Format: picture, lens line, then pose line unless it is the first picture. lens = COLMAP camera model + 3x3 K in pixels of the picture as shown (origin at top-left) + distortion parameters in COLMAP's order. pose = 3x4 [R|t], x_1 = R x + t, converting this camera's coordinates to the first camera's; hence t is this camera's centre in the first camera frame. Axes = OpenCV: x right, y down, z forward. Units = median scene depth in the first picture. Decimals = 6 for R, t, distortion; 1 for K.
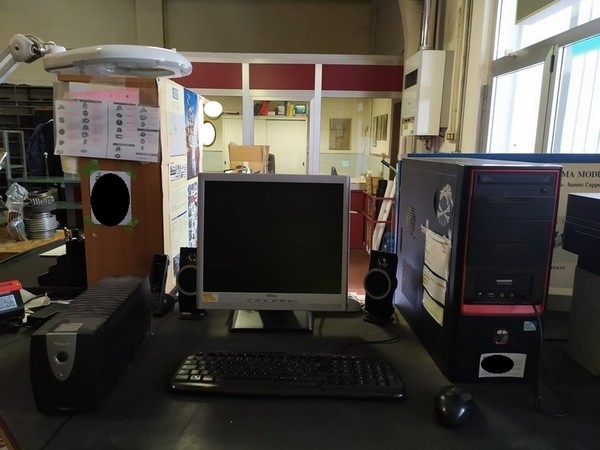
lens RADIAL K [[456.3, 0, 301.5], [0, 456.3, 225.0], [0, 0, 1]] dist [0.064698, -0.029897]
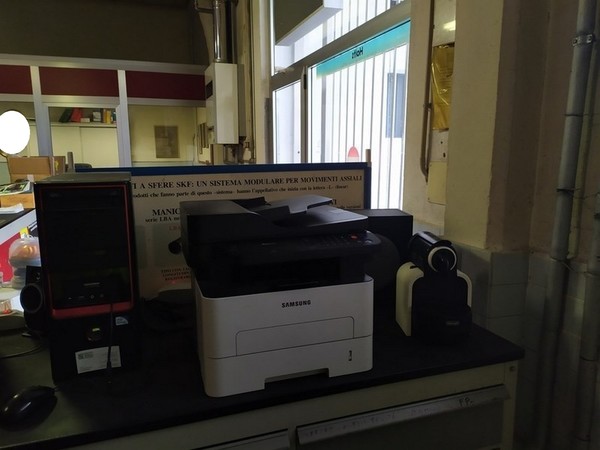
lens RADIAL K [[456.3, 0, 300.9], [0, 456.3, 225.4], [0, 0, 1]] dist [0.064698, -0.029897]
pose [[0.951446, -0.070058, 0.299737, 0.103670], [0.073795, 0.997273, -0.001153, 0.003191], [-0.298839, 0.023216, 0.954021, -0.038619]]
